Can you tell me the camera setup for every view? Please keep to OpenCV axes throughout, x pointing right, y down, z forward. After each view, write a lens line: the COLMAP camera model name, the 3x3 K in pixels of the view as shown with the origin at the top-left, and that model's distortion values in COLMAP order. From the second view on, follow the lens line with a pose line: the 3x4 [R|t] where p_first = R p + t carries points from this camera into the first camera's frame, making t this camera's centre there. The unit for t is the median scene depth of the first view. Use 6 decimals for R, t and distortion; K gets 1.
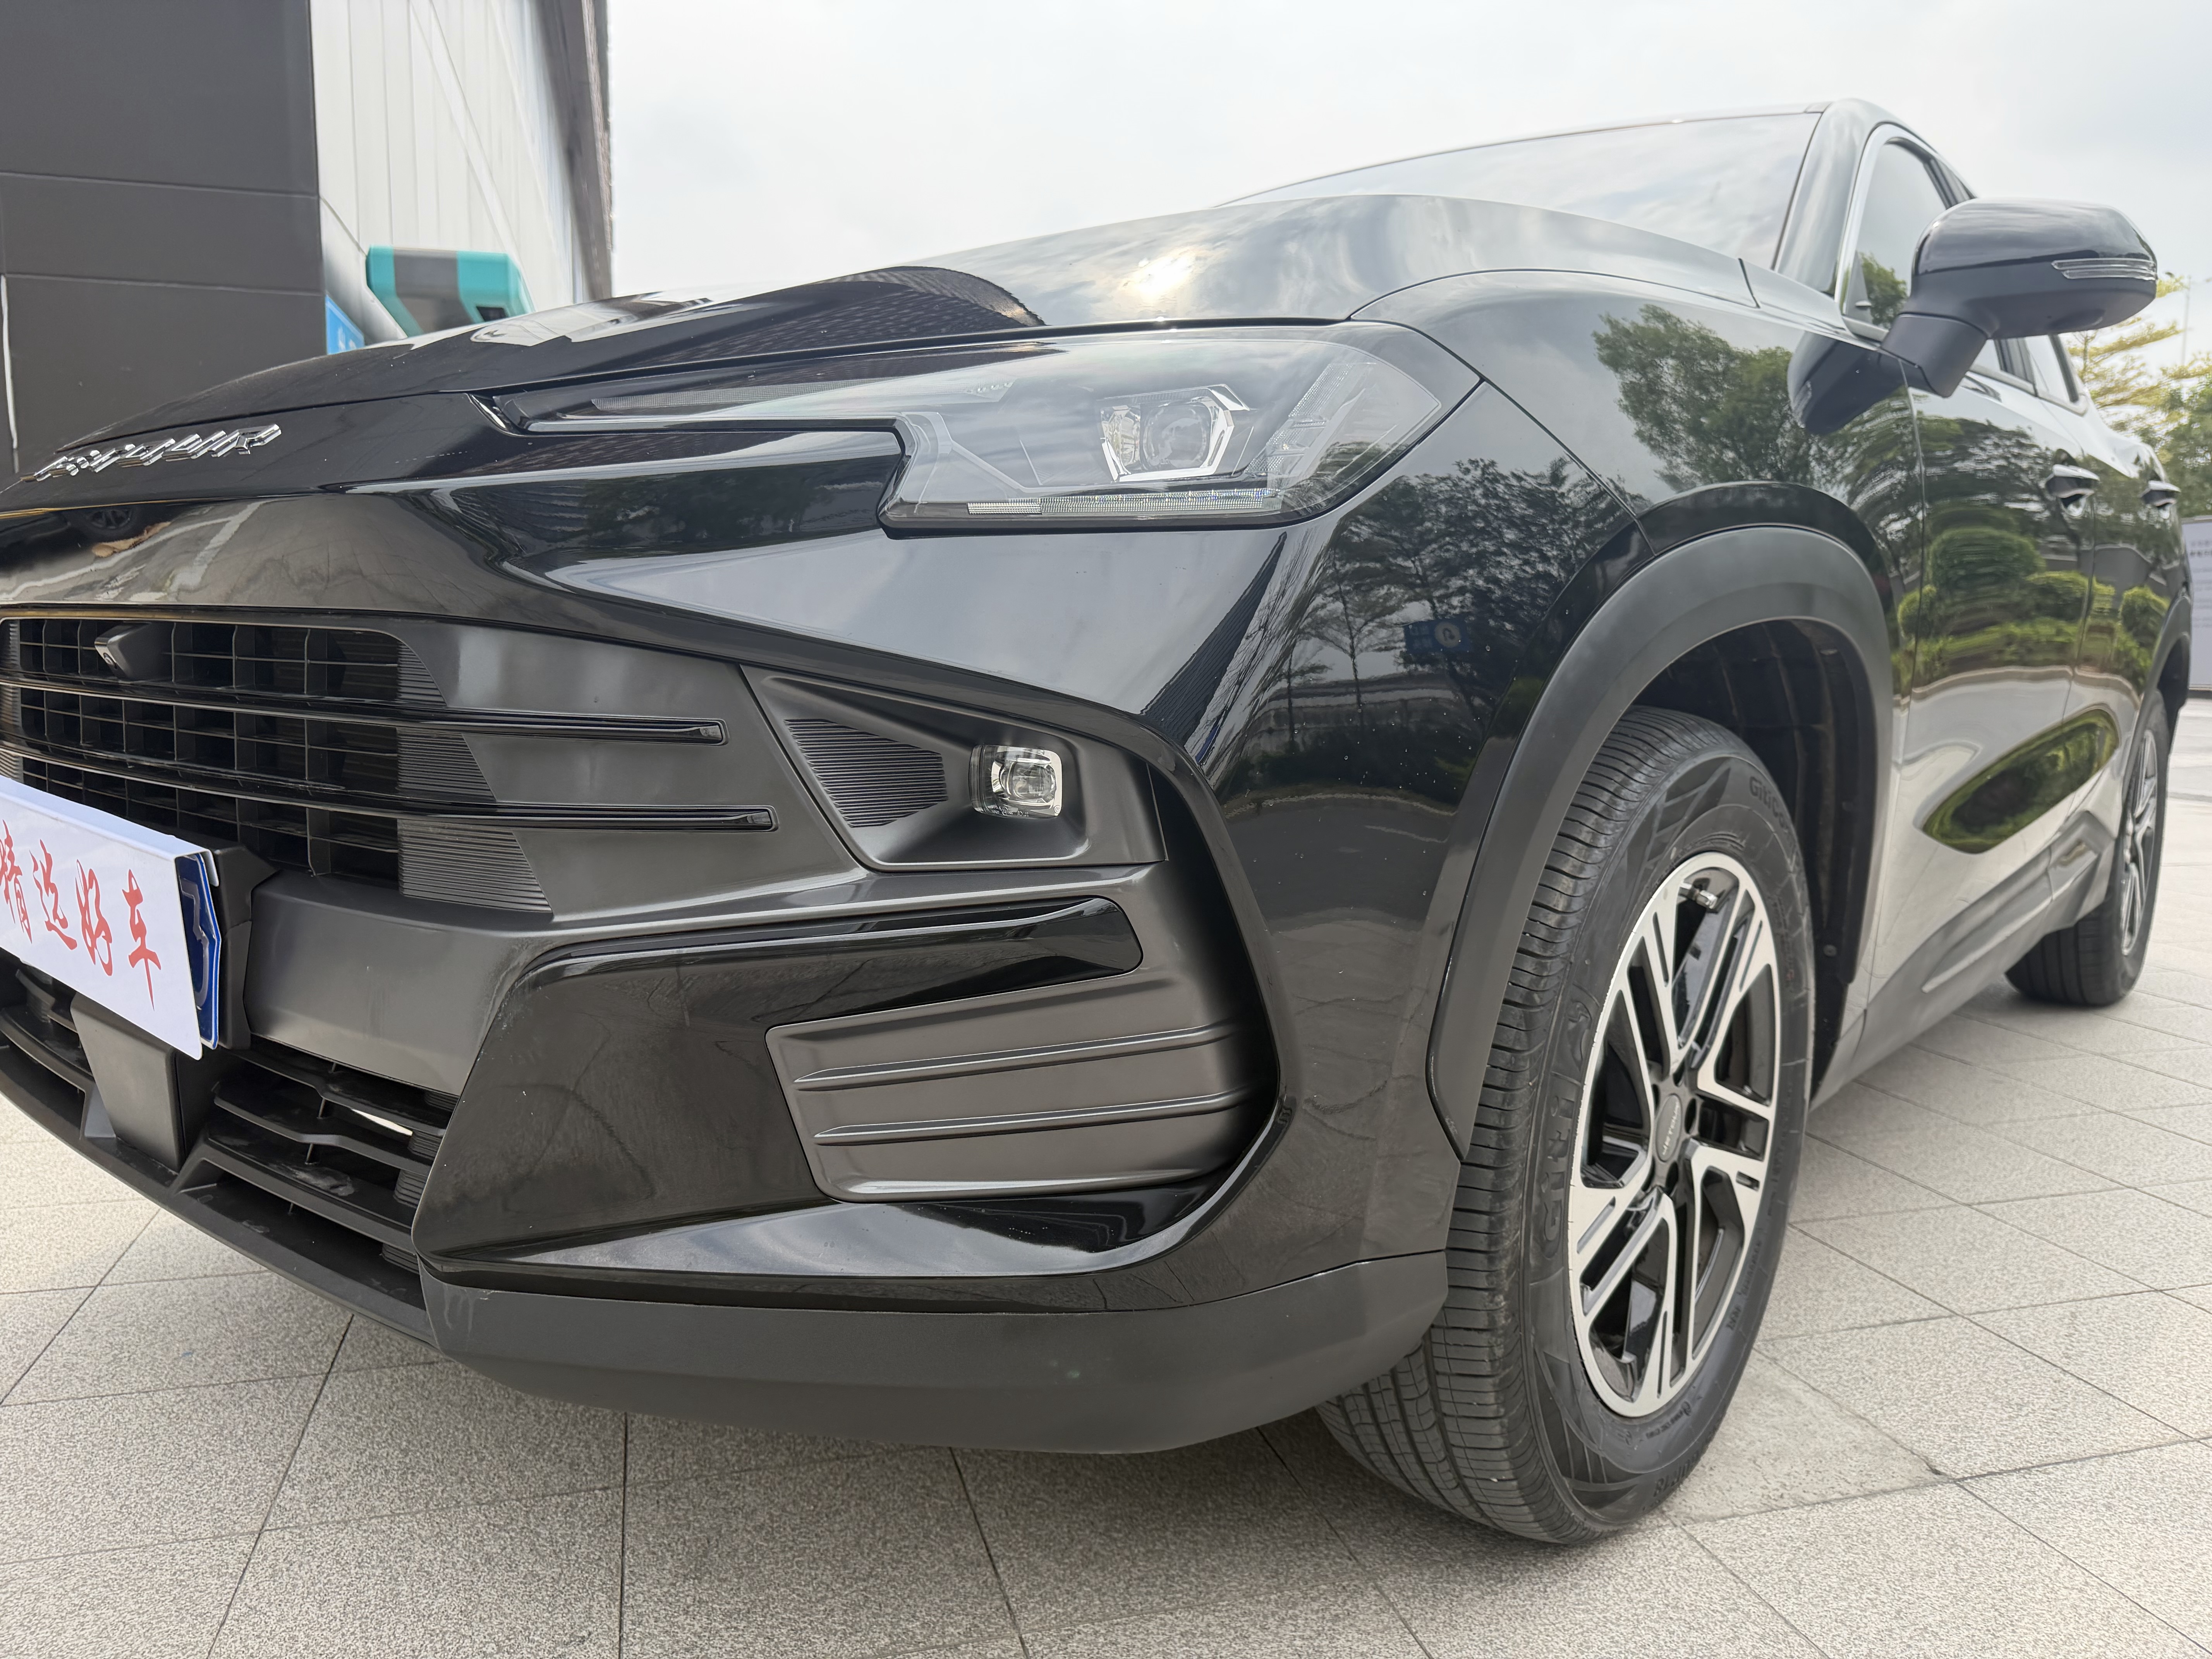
lens RADIAL K [[1576.9, 0, 1106.0], [0, 1576.9, 829.5], [0, 0, 1]] dist [0.052255, -0.088834]
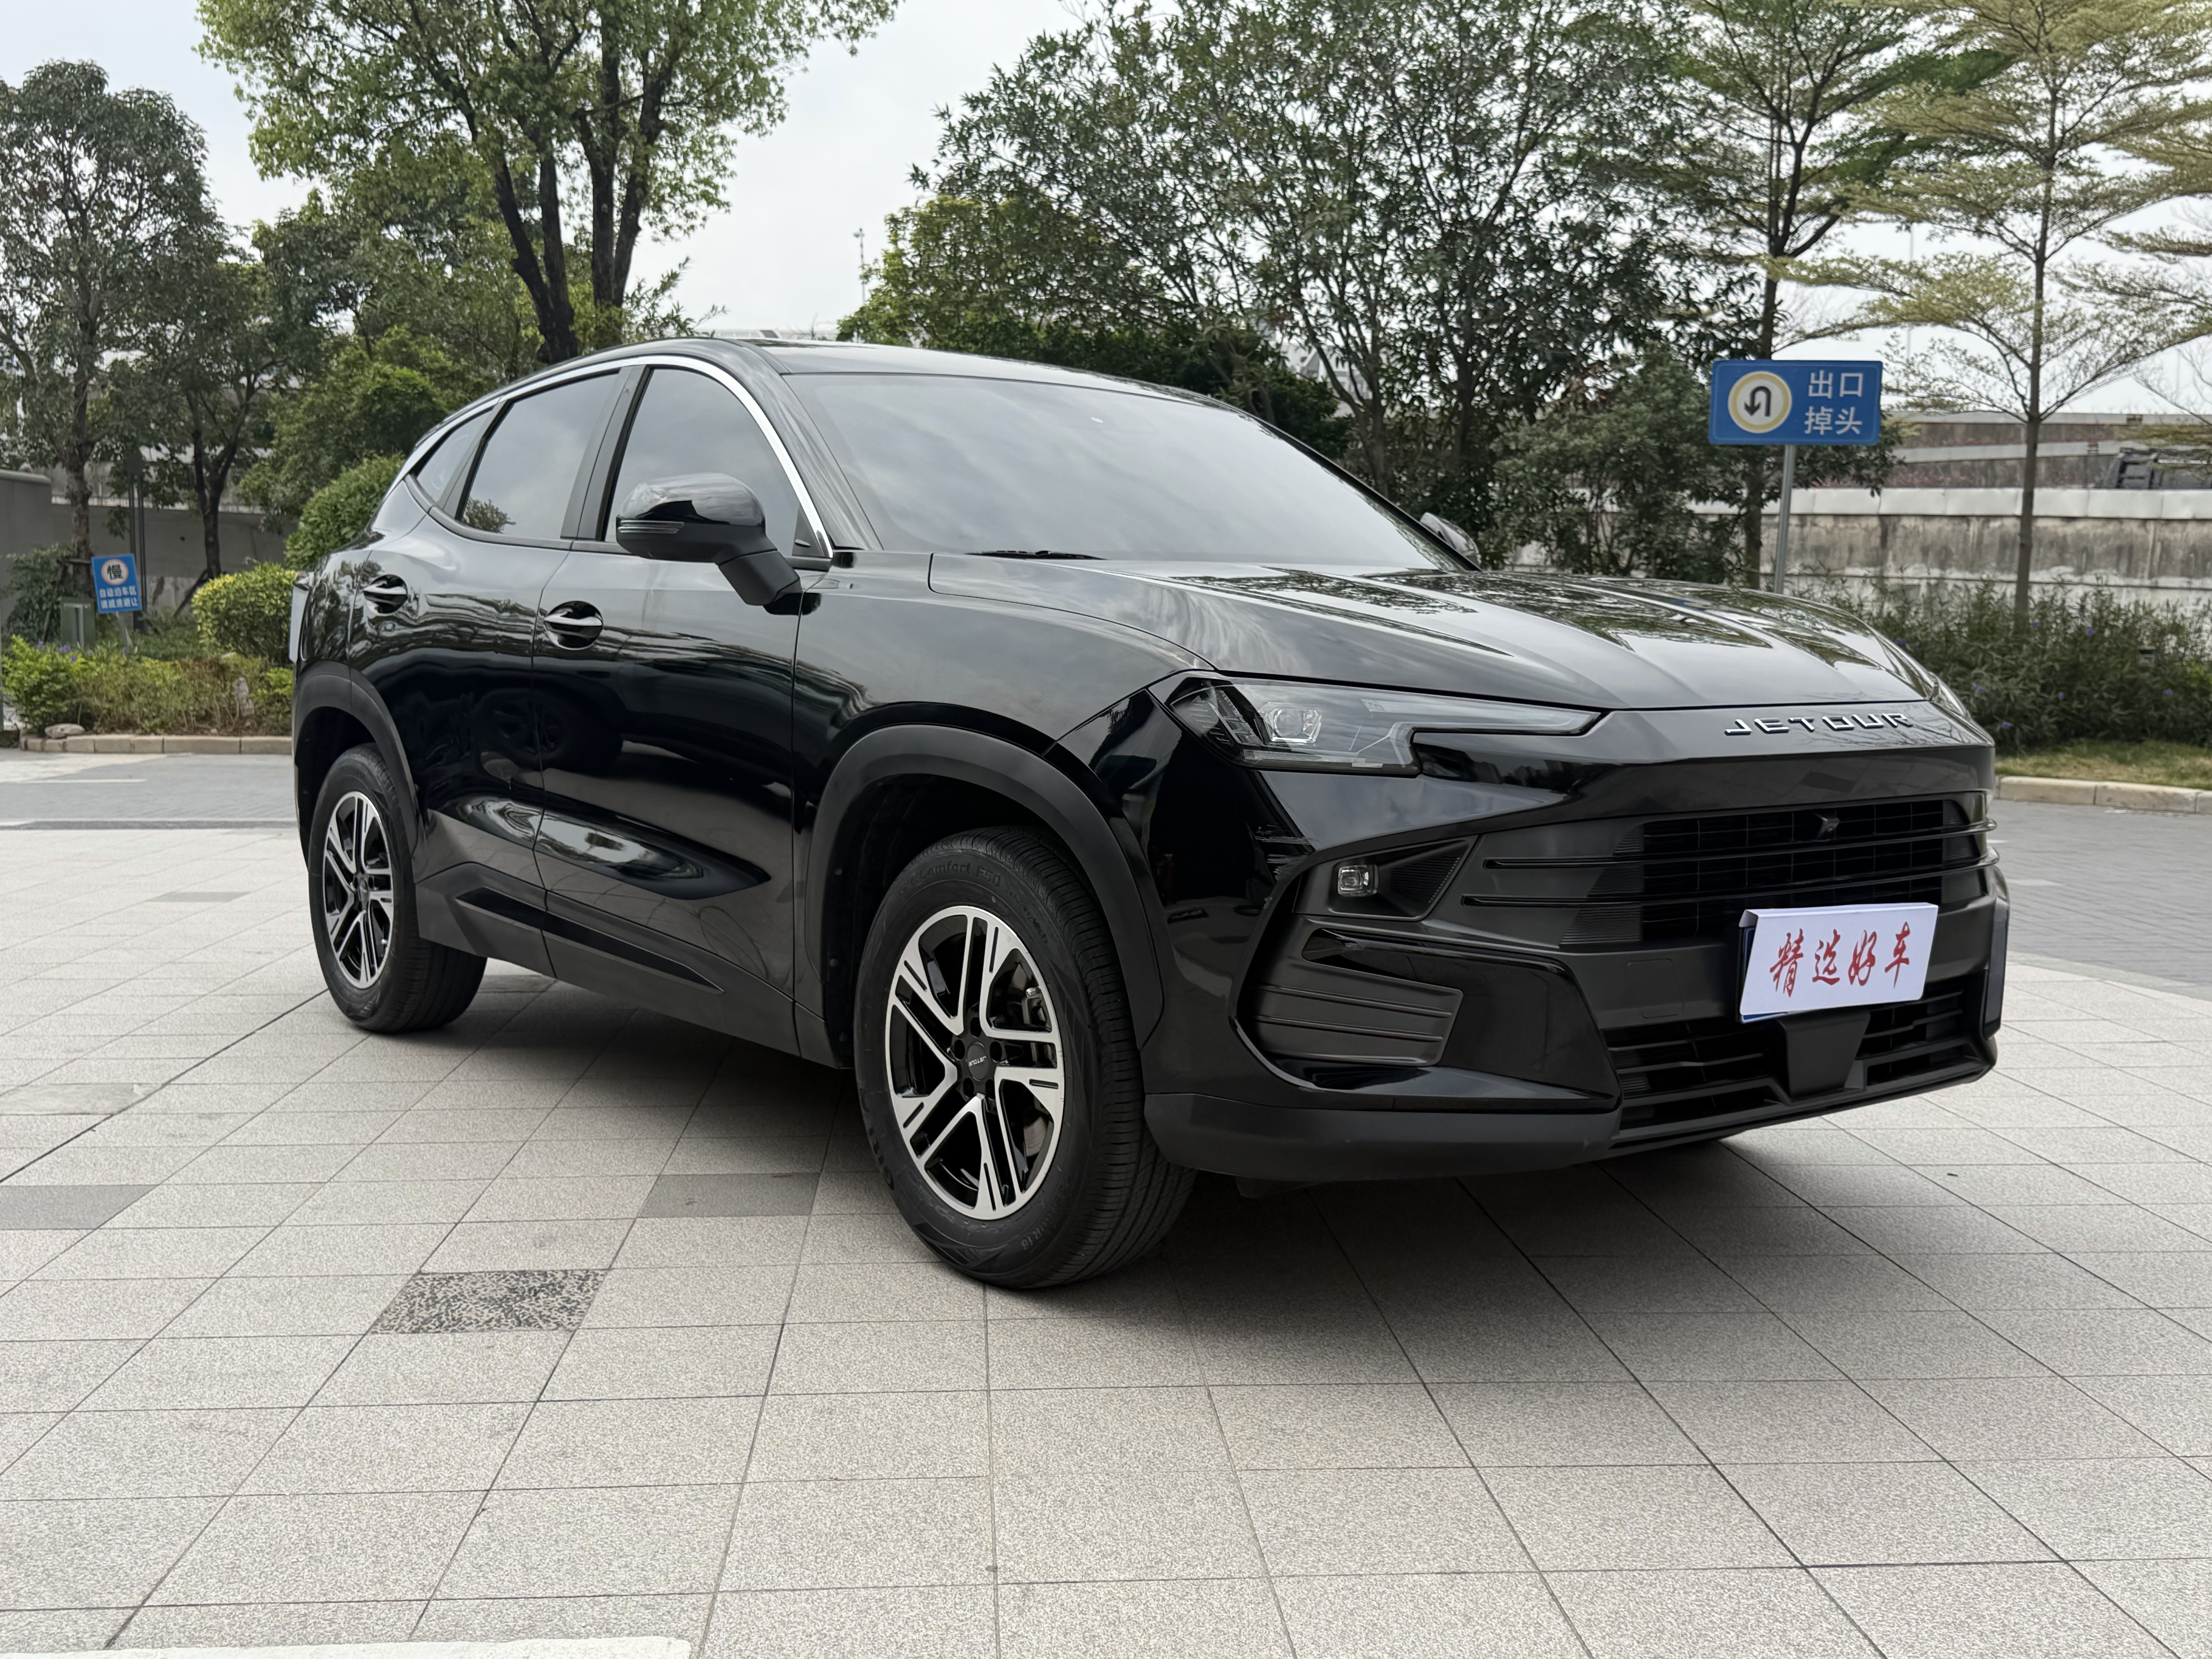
lens RADIAL K [[2176.4, 0, 1118.9], [0, 2176.4, 836.6], [0, 0, 1]] dist [0.154365, -0.345145]
pose [[0.213761, -0.110078, 0.970664, -3.430252], [0.120111, 0.989053, 0.085712, -0.434335], [-0.969474, 0.098266, 0.224642, 1.243854]]
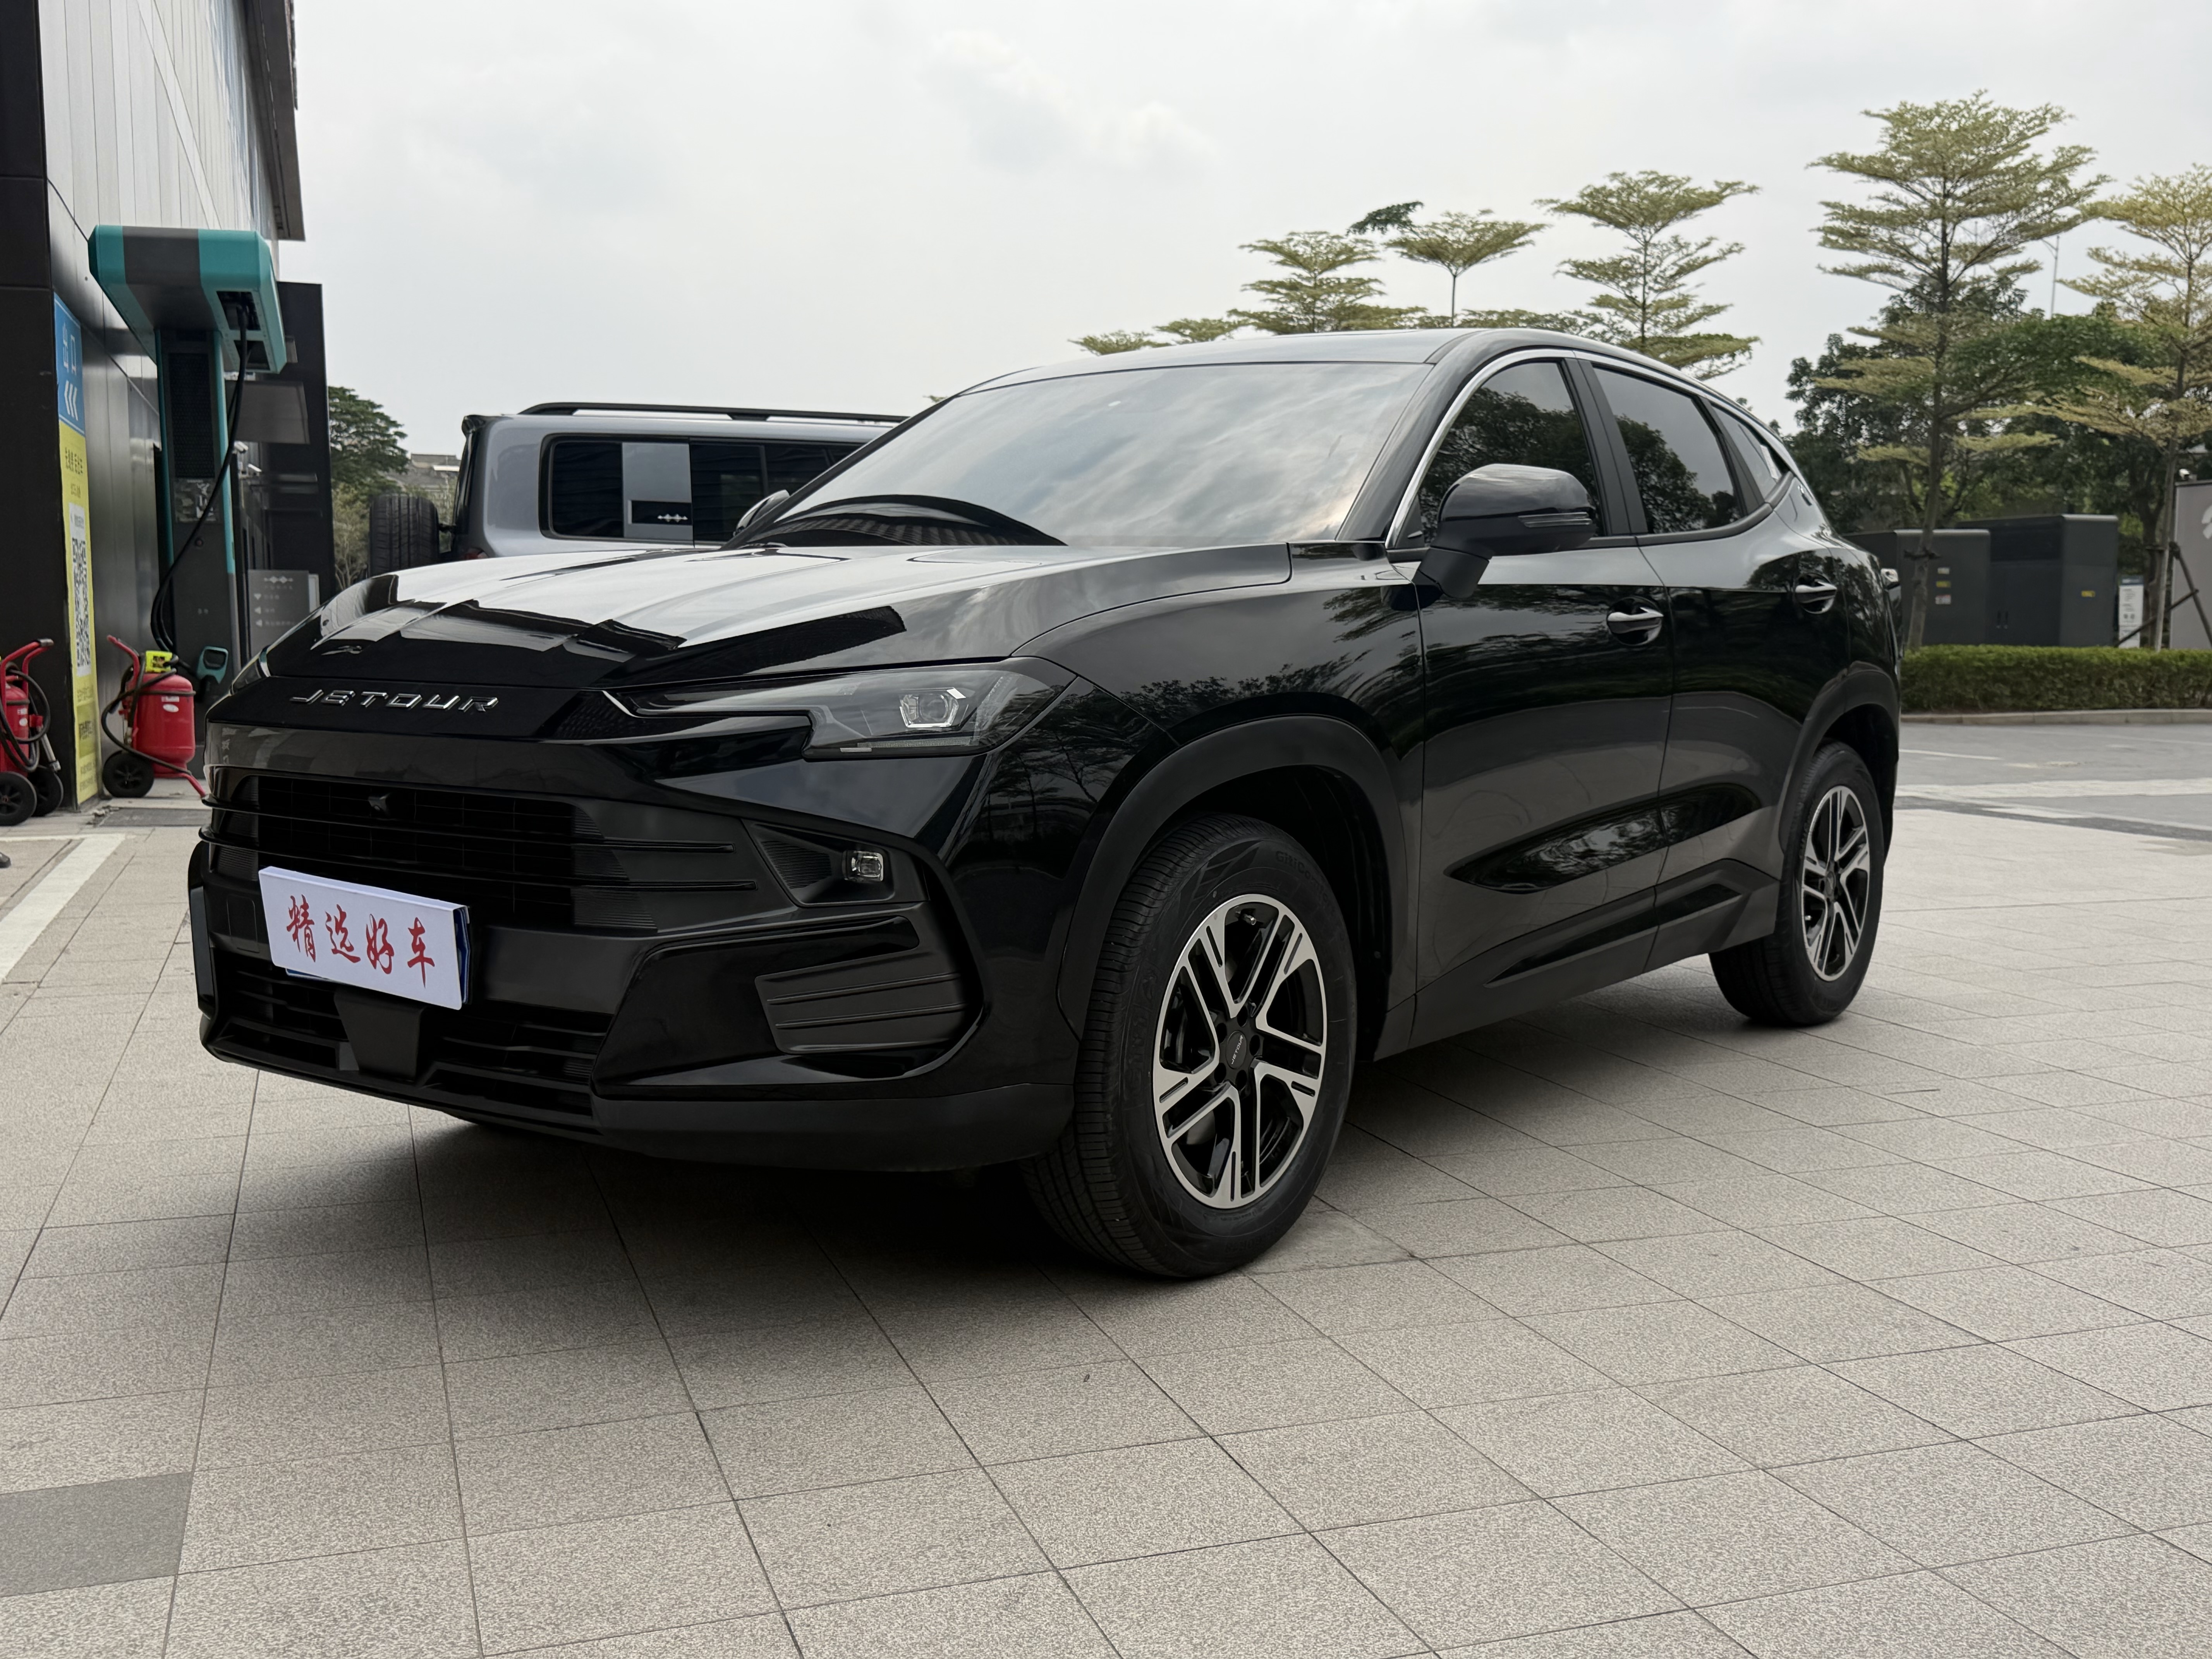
lens RADIAL K [[2176.4, 0, 1118.9], [0, 2176.4, 836.6], [0, 0, 1]] dist [0.154365, -0.345145]
pose [[0.998148, -0.017629, 0.058218, 0.100317], [0.019057, 0.999529, -0.024072, 0.006969], [-0.057766, 0.025137, 0.998014, -1.683619]]
